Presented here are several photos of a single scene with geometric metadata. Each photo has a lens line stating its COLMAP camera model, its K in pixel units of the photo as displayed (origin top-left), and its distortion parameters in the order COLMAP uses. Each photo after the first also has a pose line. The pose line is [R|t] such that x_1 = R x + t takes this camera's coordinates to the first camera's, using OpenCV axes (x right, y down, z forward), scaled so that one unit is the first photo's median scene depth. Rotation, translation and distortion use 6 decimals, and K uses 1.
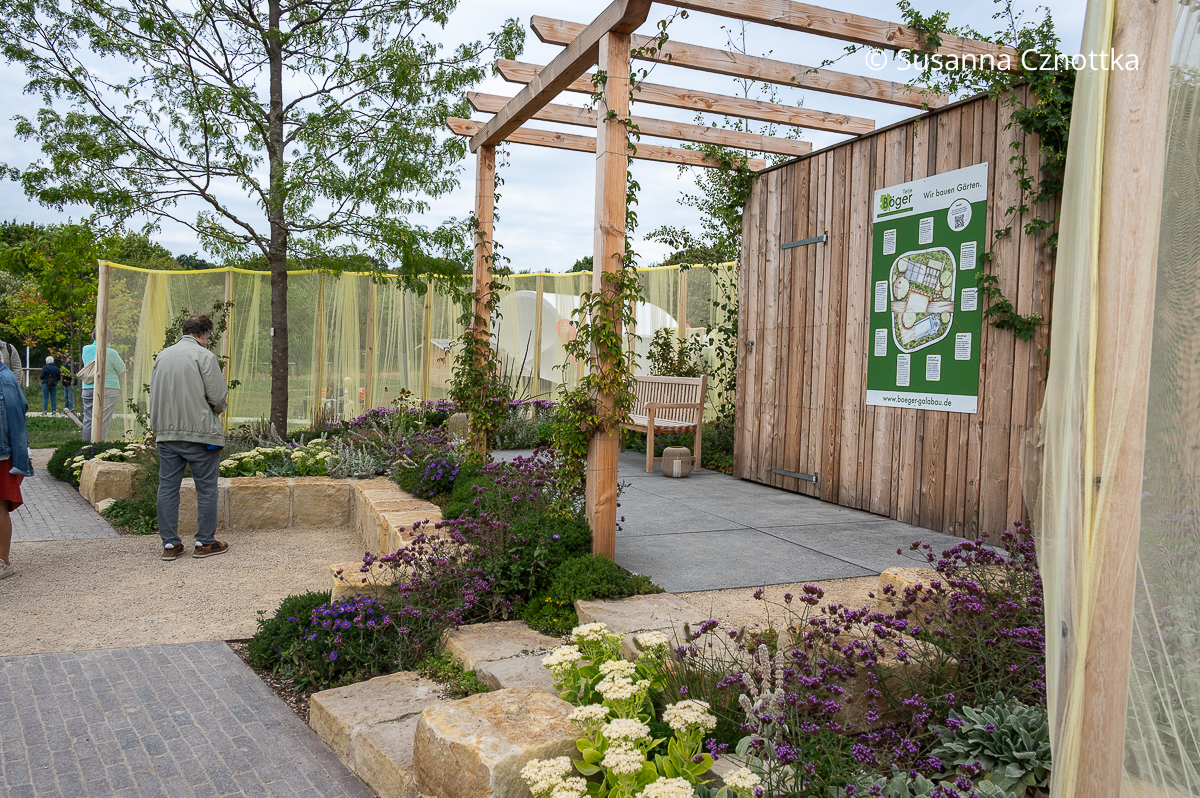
lens RADIAL K [[860.0, 0, 599.3], [0, 860.0, 418.0], [0, 0, 1]] dist [-0.123437, 0.000383]
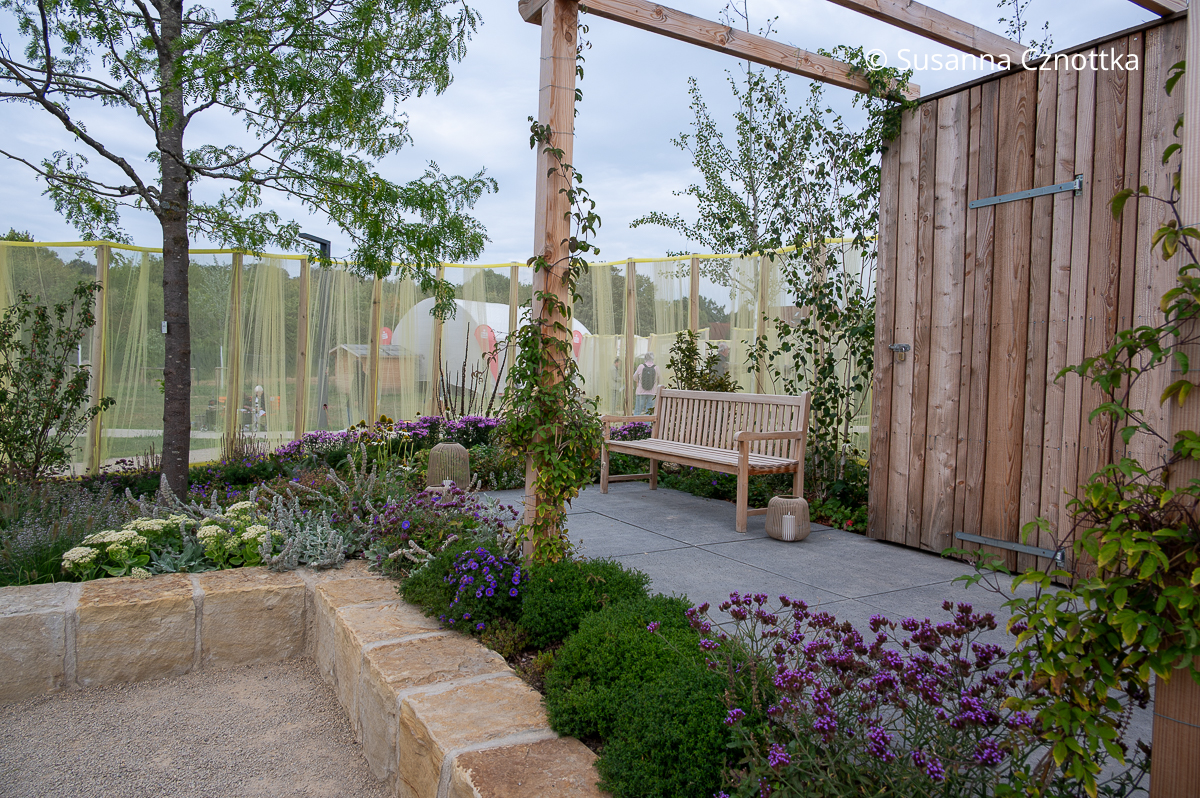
lens RADIAL K [[783.9, 0, 600.0], [0, 783.9, 399.0], [0, 0, 1]] dist [-0.048844, -0.001486]
pose [[0.990524, -0.005937, 0.137210, -0.159576], [0.009332, 0.999666, -0.024110, -0.034217], [-0.137021, 0.025162, 0.990248, 0.426333]]
